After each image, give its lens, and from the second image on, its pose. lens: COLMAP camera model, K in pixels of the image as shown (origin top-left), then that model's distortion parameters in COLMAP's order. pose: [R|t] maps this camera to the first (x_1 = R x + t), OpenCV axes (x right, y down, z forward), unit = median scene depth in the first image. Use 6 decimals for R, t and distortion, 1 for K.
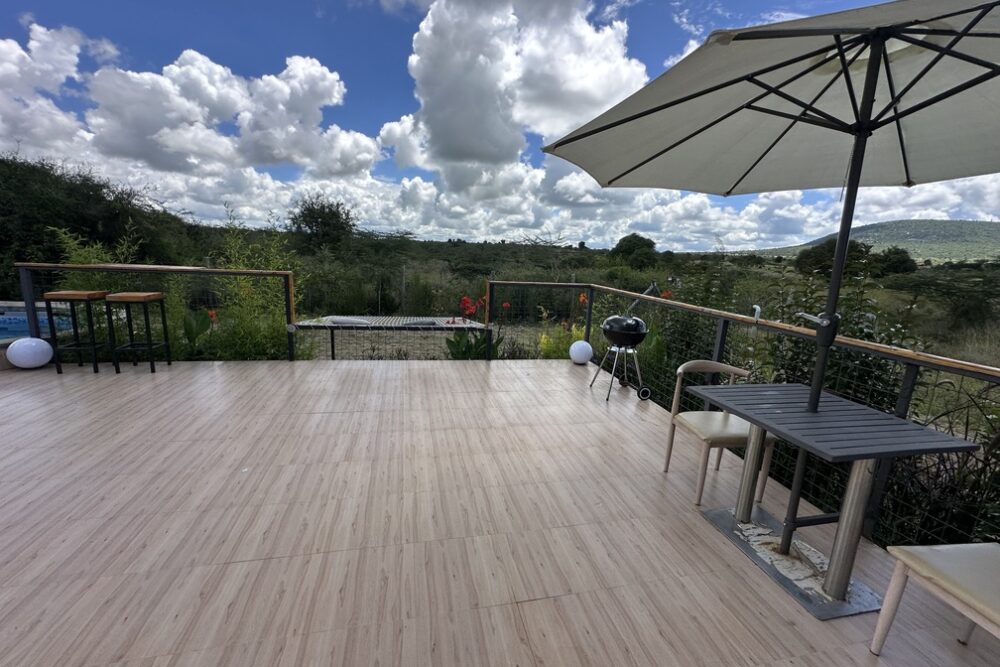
lens RADIAL K [[396.8, 0, 495.2], [0, 396.8, 335.5], [0, 0, 1]] dist [0.000214, -0.000249]
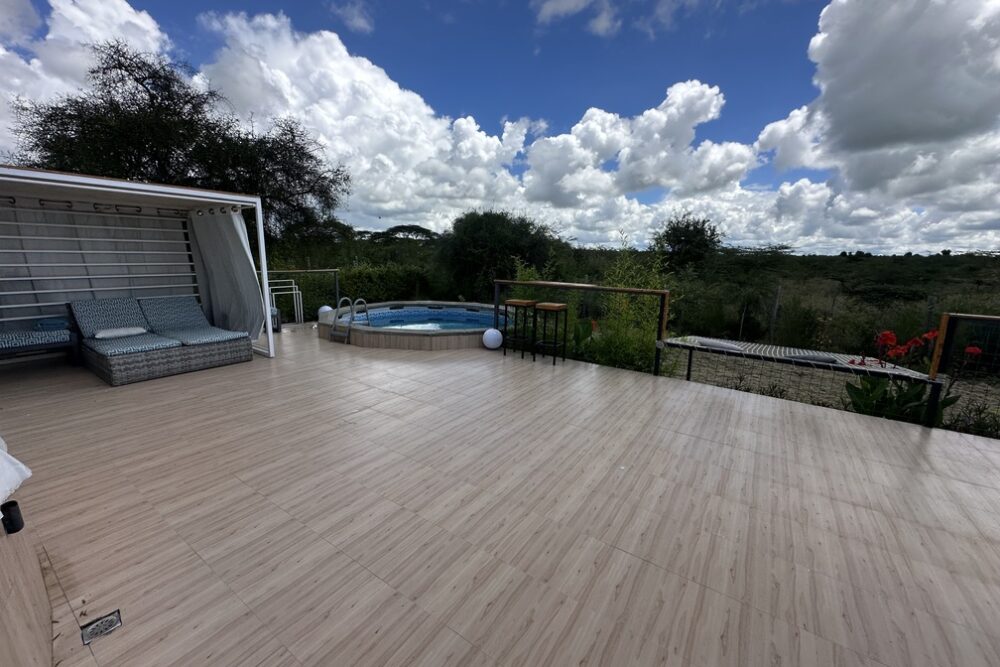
lens RADIAL K [[396.8, 0, 496.5], [0, 396.8, 332.1], [0, 0, 1]] dist [0.000214, -0.000249]
pose [[0.684708, 0.108081, -0.720759, -0.055932], [-0.144499, 0.989443, 0.011100, -0.000017], [0.714350, 0.096549, 0.693097, -0.032687]]
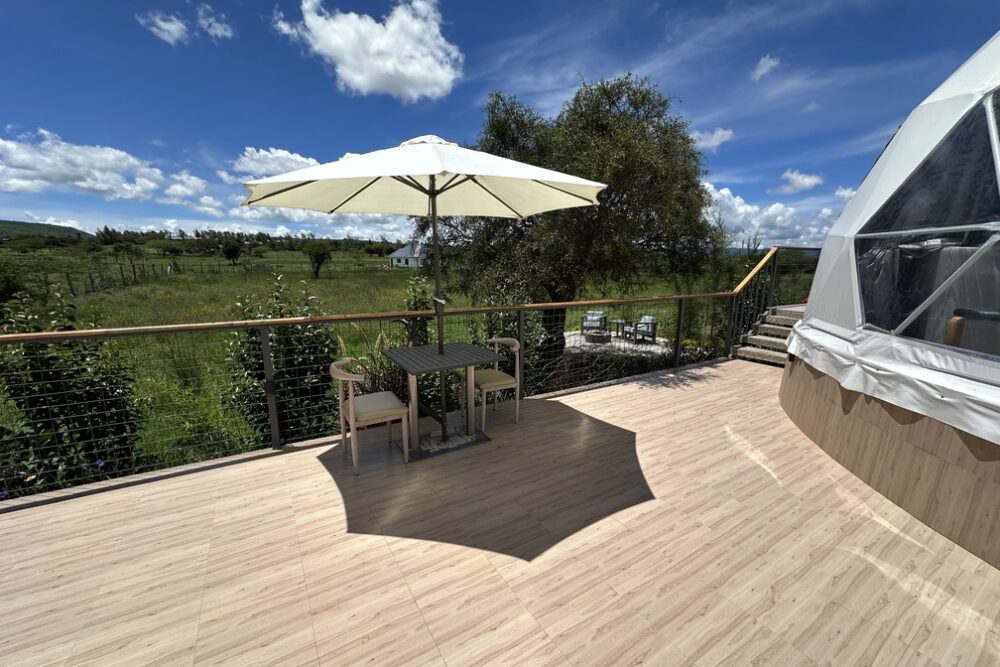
lens RADIAL K [[396.8, 0, 504.7], [0, 396.8, 325.5], [0, 0, 1]] dist [0.000214, -0.000249]
pose [[-0.324986, -0.217219, 0.920435, -0.619542], [0.176656, 0.942191, 0.284727, -0.267215], [-0.929073, 0.255132, -0.267826, 0.856625]]
